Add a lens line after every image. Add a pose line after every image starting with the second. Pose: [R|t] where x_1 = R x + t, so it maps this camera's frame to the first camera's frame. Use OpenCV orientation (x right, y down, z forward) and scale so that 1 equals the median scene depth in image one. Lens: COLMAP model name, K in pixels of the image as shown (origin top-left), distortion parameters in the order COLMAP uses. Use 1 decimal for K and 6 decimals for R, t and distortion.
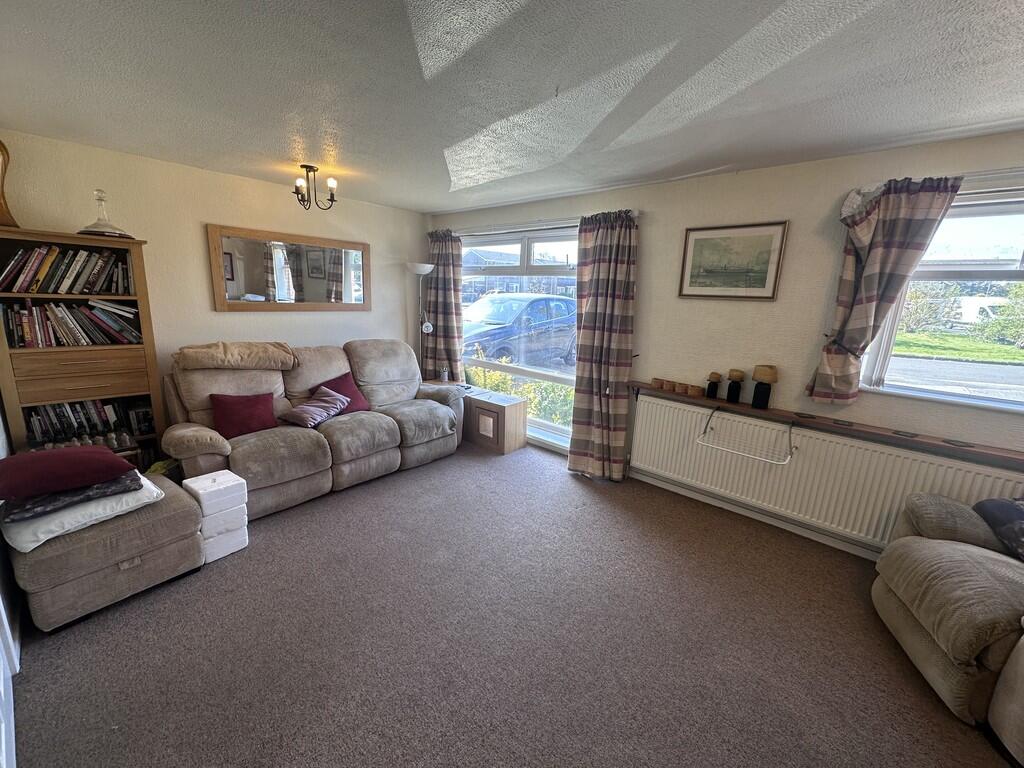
lens RADIAL K [[405.1, 0, 511.1], [0, 405.1, 381.8], [0, 0, 1]] dist [-0.001073, -0.000163]
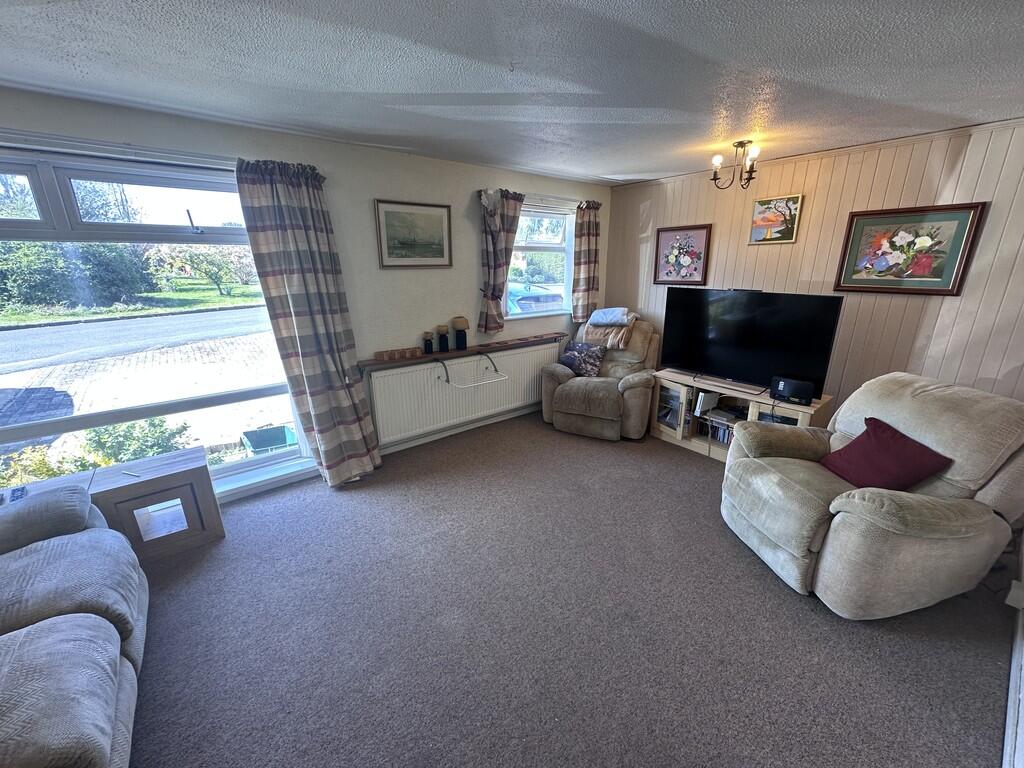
lens RADIAL K [[405.1, 0, 511.1], [0, 405.1, 381.8], [0, 0, 1]] dist [-0.001073, -0.000163]
pose [[0.177742, -0.299630, 0.937352, -0.596473], [0.238455, 0.937246, 0.254380, -0.127023], [-0.954750, 0.178302, 0.238036, 0.515497]]
